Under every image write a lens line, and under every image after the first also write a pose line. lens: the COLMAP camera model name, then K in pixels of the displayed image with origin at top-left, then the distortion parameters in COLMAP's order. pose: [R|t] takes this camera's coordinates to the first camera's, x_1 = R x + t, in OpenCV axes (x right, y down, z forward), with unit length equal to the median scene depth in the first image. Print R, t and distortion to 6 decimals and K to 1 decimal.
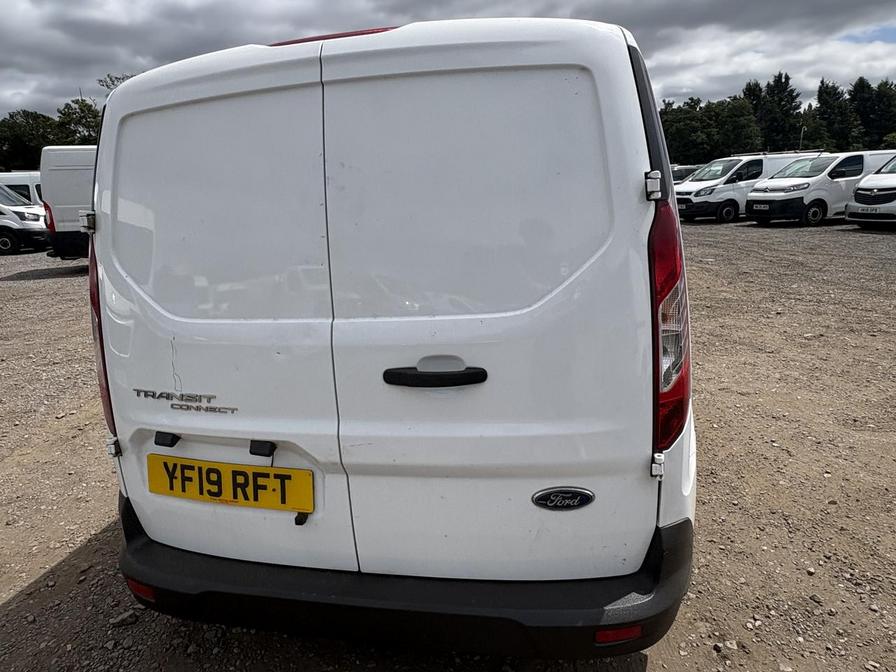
lens RADIAL K [[560.1, 0, 448.0], [0, 560.1, 336.0], [0, 0, 1]] dist [0.007294, 0.000310]
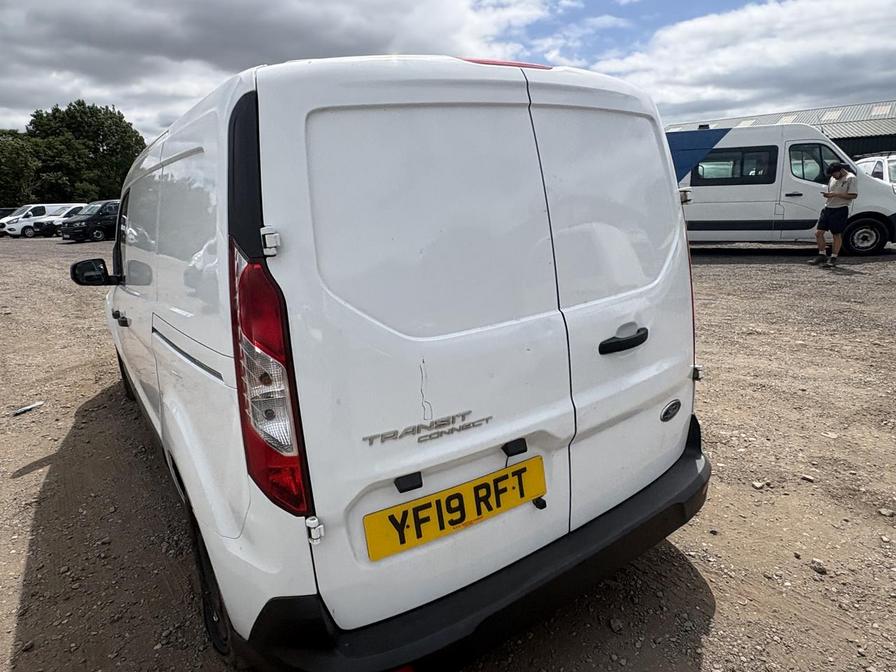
lens RADIAL K [[560.1, 0, 448.0], [0, 560.1, 336.0], [0, 0, 1]] dist [0.007294, 0.000310]
pose [[0.686854, -0.168195, 0.707066, -1.049462], [0.202861, 0.978556, 0.035714, -0.058197], [-0.697910, 0.118906, 0.706245, 0.317801]]
